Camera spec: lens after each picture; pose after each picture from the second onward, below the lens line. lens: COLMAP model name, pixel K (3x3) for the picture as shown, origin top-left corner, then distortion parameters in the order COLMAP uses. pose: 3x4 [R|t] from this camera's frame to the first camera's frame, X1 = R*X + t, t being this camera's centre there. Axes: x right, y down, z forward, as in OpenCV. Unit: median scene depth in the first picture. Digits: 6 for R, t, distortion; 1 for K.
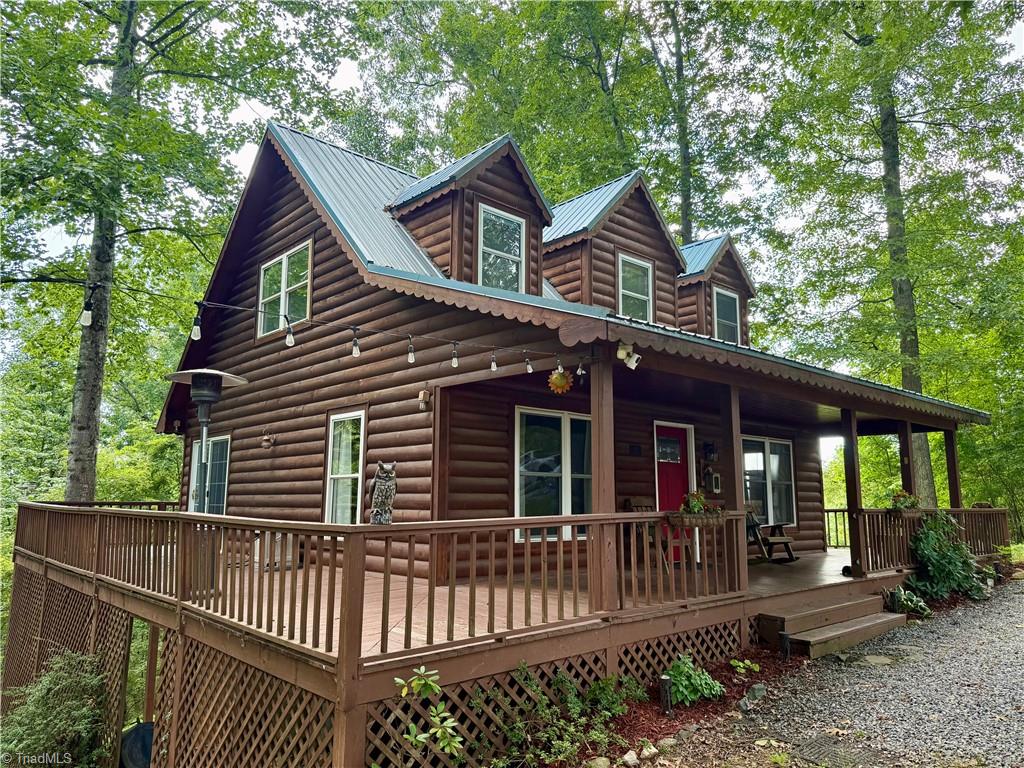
lens RADIAL K [[725.4, 0, 507.9], [0, 725.4, 386.3], [0, 0, 1]] dist [0.058032, -0.062057]
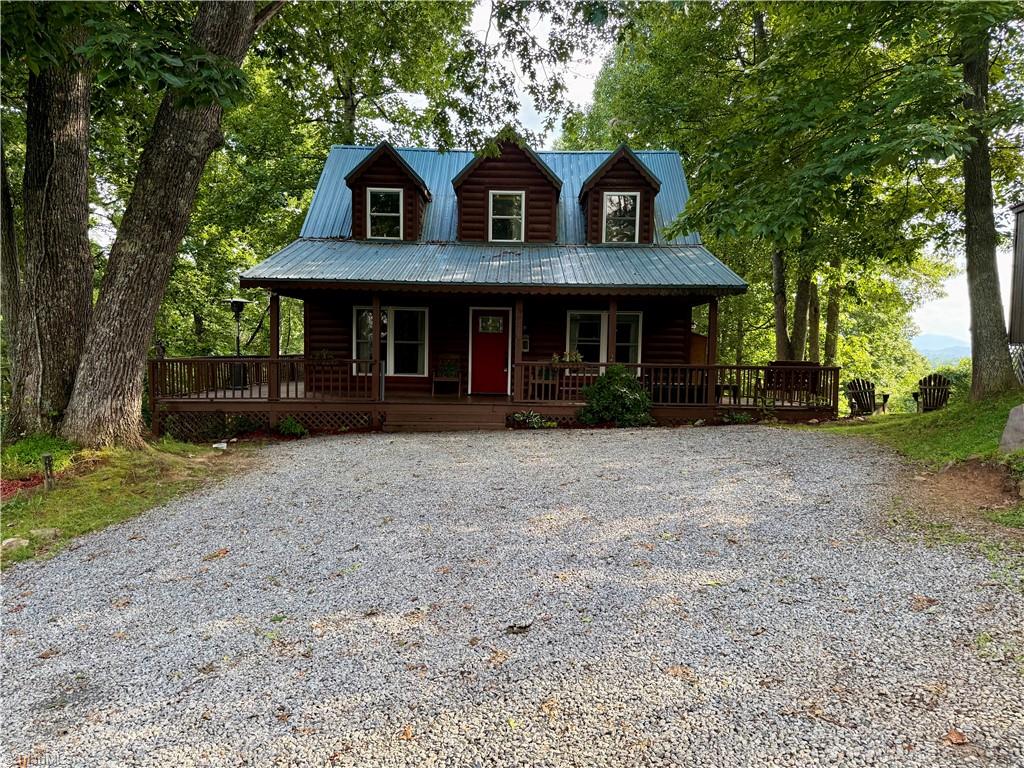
lens RADIAL K [[727.7, 0, 516.2], [0, 727.7, 388.2], [0, 0, 1]] dist [0.139365, -0.182459]
pose [[0.743142, 0.038978, -0.667998, 1.366954], [0.092372, 0.982768, 0.160109, -0.024729], [0.662727, -0.180688, 0.726735, -0.139262]]
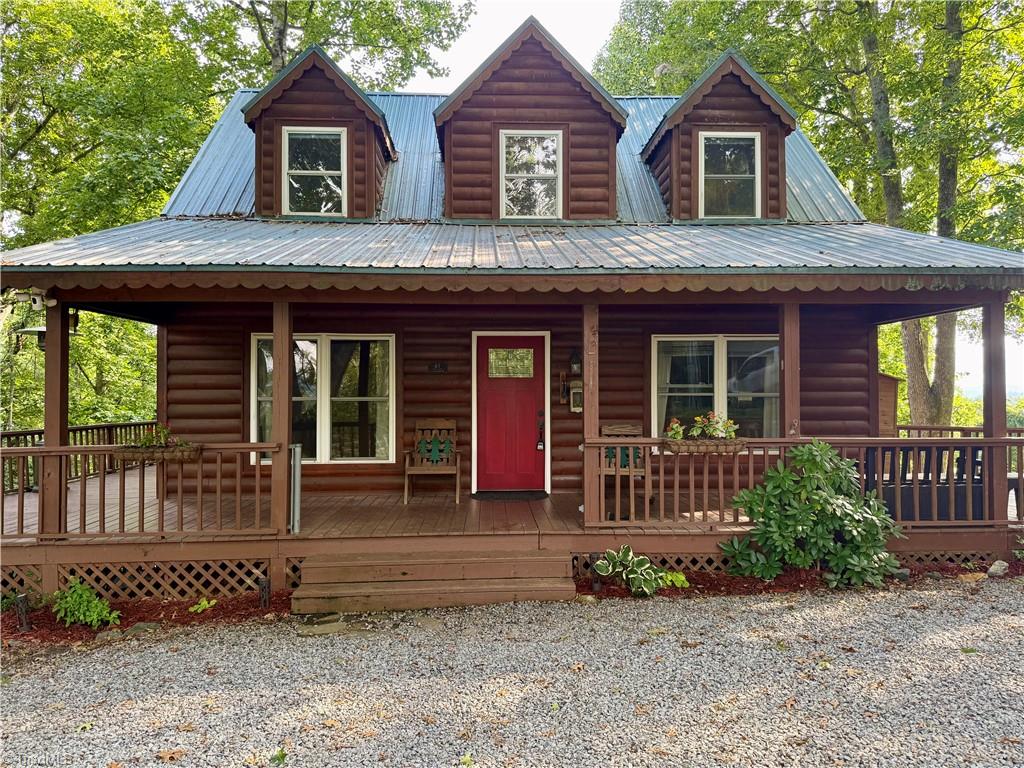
lens RADIAL K [[719.8, 0, 511.8], [0, 719.8, 388.0], [0, 0, 1]] dist [0.104125, -0.174406]
pose [[0.772941, -0.017247, -0.634243, 0.784202], [0.106963, 0.988865, 0.103464, 0.030404], [0.625397, -0.147813, 0.766179, 0.360993]]
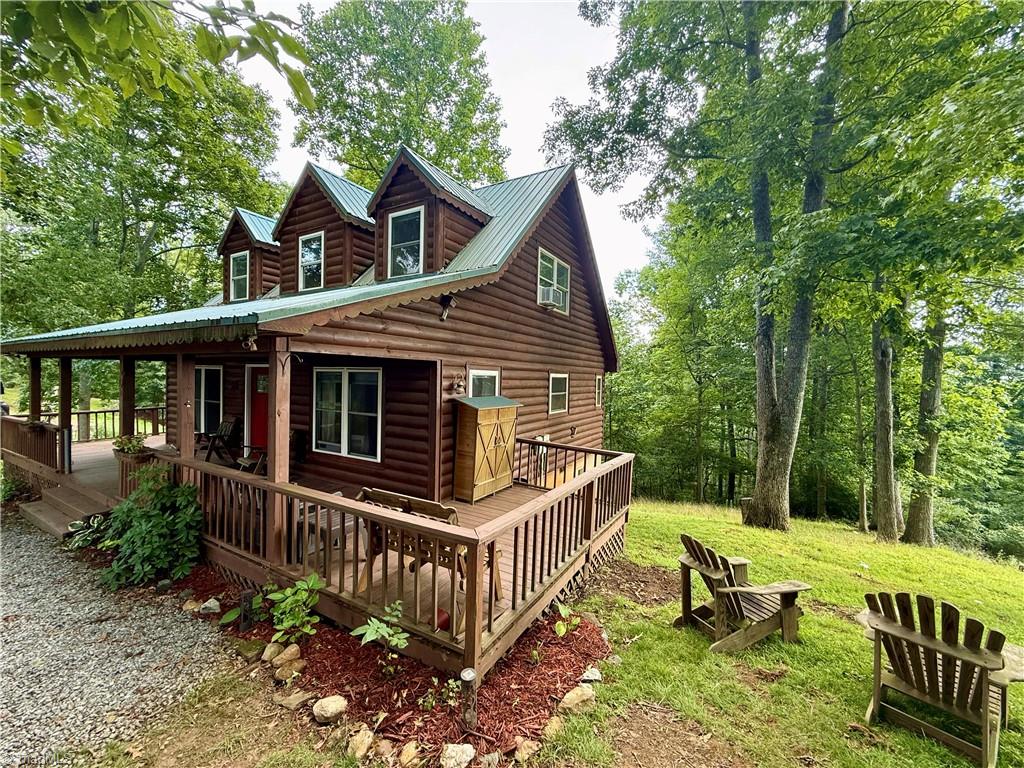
lens RADIAL K [[407.4, 0, 512.0], [0, 407.4, 384.0], [0, 0, 1]] dist [-0.001322, -0.000067]
pose [[0.310159, 0.017524, -0.950523, 1.135346], [0.130646, 0.989558, 0.060874, 0.106313], [0.941665, -0.143063, 0.304631, 1.248387]]
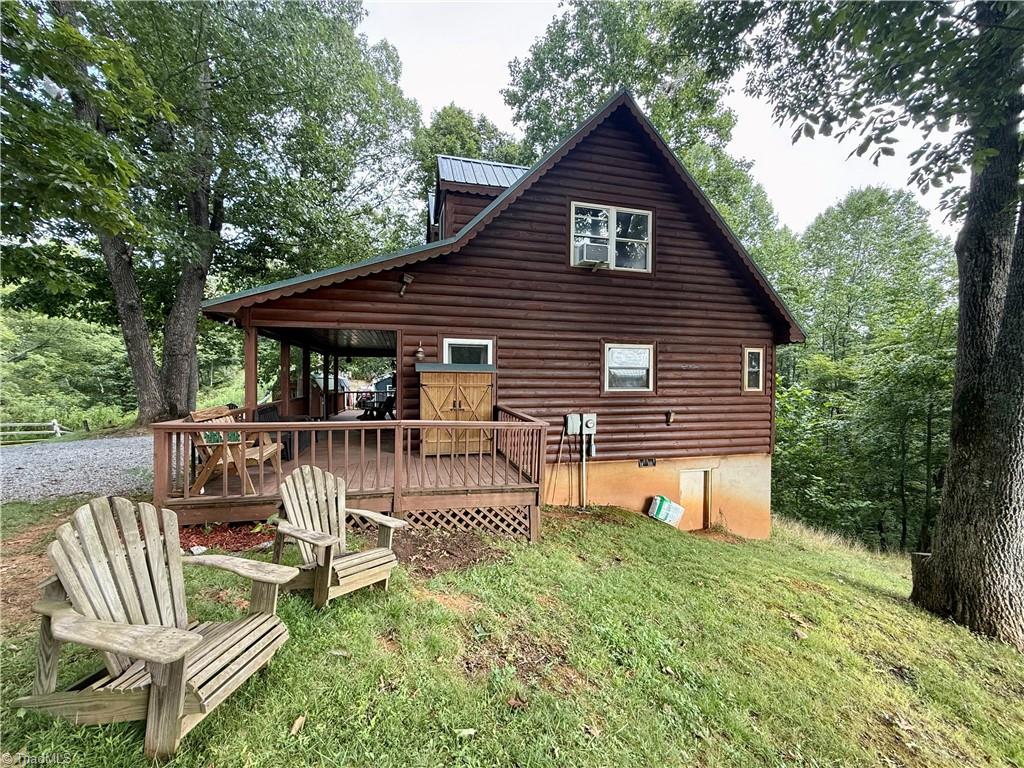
lens RADIAL K [[407.4, 0, 512.0], [0, 407.4, 384.0], [0, 0, 1]] dist [-0.001322, -0.000067]
pose [[-0.451927, -0.000753, -0.892054, 1.072259], [0.133987, 0.988598, -0.068714, 0.251464], [0.881935, -0.150577, -0.446674, 1.775168]]
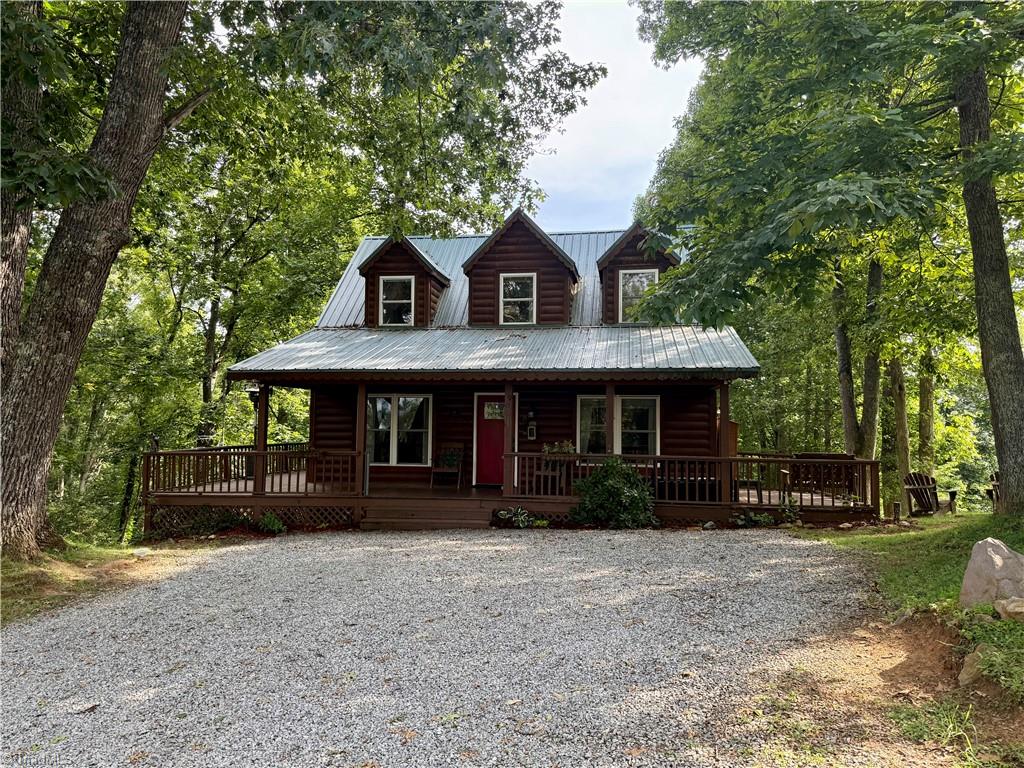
lens RADIAL K [[719.8, 0, 511.8], [0, 719.8, 388.0], [0, 0, 1]] dist [0.104125, -0.174406]
pose [[0.626239, -0.042216, -0.778487, 1.434089], [0.116055, 0.992456, 0.039539, -0.013722], [0.770945, -0.115108, 0.626414, 0.112349]]
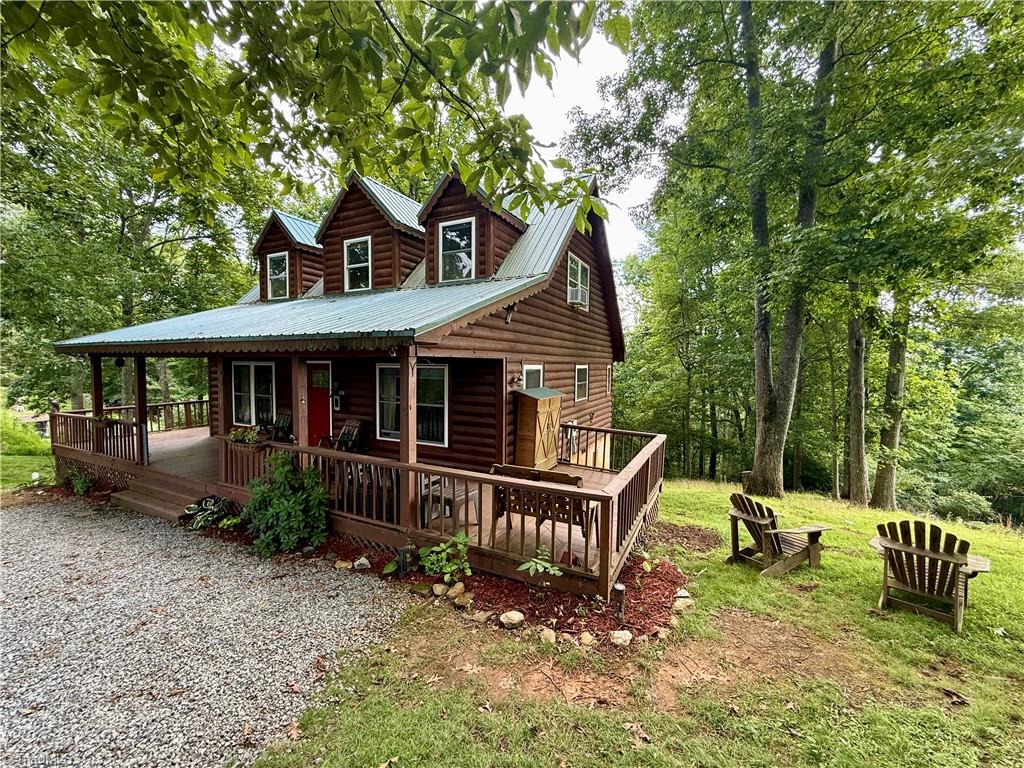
lens RADIAL K [[407.4, 0, 512.0], [0, 407.4, 384.0], [0, 0, 1]] dist [-0.001322, -0.000067]
pose [[0.363629, 0.044530, -0.930479, 1.181109], [0.140411, 0.984825, 0.102003, 0.071020], [0.920901, -0.167741, 0.351858, 1.102929]]
